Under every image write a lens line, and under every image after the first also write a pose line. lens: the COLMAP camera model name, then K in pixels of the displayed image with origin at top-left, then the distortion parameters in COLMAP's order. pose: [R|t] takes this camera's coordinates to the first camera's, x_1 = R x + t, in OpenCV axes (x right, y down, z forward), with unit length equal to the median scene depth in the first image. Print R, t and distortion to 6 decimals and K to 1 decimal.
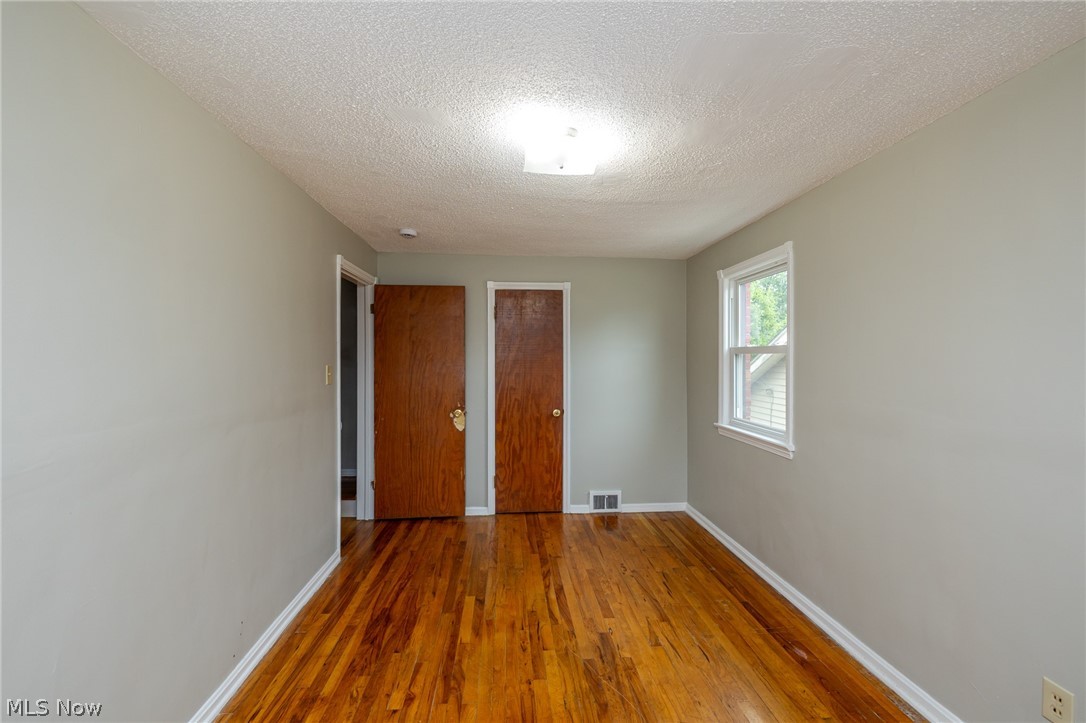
lens RADIAL K [[456.9, 0, 536.5], [0, 456.9, 363.4], [0, 0, 1]] dist [0.003279, 0.000635]
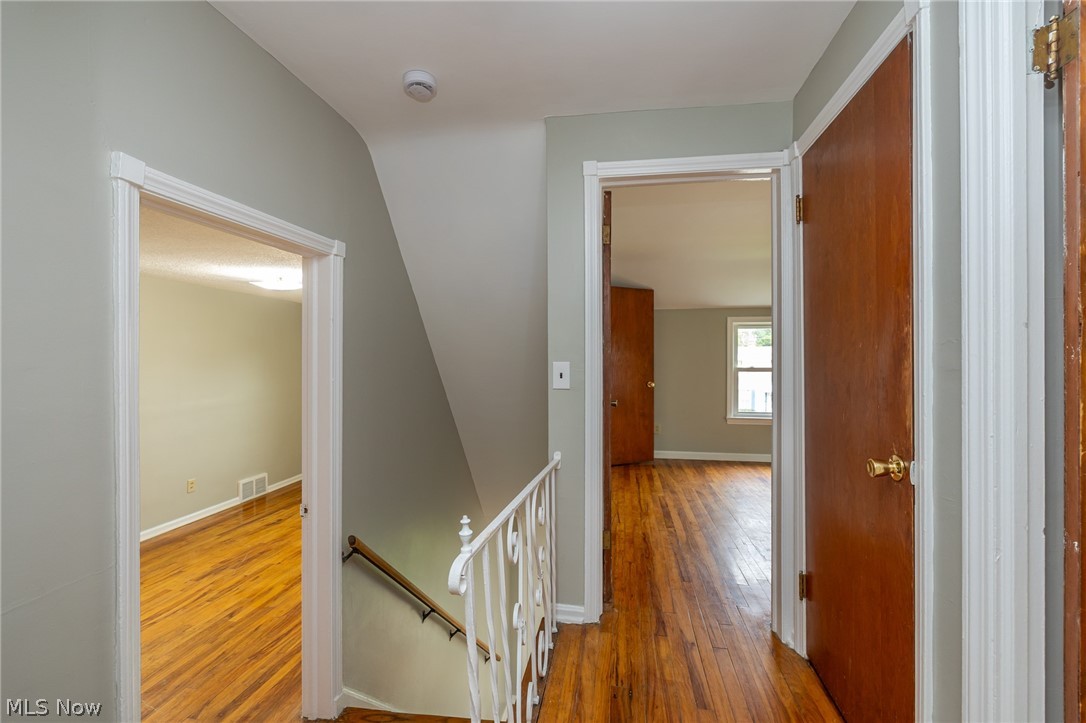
lens RADIAL K [[456.9, 0, 540.9], [0, 456.9, 357.7], [0, 0, 1]] dist [0.003279, 0.000635]
pose [[-0.968226, -0.000398, 0.250077, -1.239839], [-0.001322, 0.999993, -0.003528, -0.097945], [-0.250074, -0.003746, -0.968219, 2.097781]]
